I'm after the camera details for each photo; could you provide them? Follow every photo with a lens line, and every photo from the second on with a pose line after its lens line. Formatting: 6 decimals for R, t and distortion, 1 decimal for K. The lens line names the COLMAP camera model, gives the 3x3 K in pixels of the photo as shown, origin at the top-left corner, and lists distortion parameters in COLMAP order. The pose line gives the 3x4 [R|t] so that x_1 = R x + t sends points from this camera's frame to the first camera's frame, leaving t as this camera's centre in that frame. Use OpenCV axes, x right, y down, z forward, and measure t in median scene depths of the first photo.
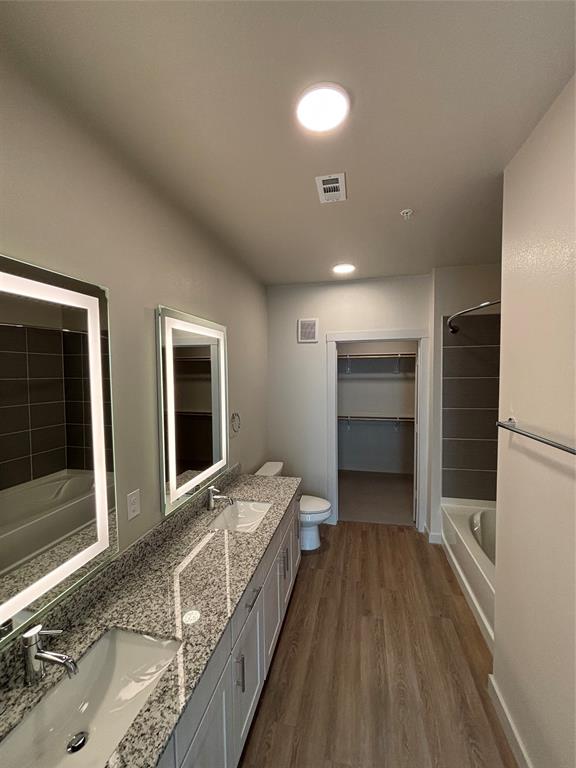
lens RADIAL K [[307.8, 0, 288.5], [0, 307.8, 385.6], [0, 0, 1]] dist [0.000152, -0.000130]
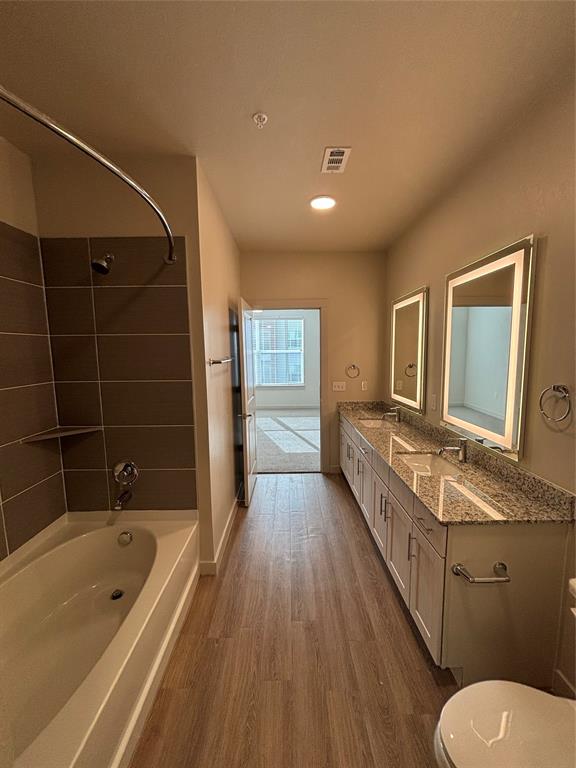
lens RADIAL K [[307.8, 0, 288.5], [0, 307.8, 385.6], [0, 0, 1]] dist [0.000152, -0.000130]
pose [[-0.972675, 0.048196, -0.227115, 0.457944], [0.012034, 0.987367, 0.157991, 0.003203], [0.231861, 0.150941, -0.960967, 1.646590]]
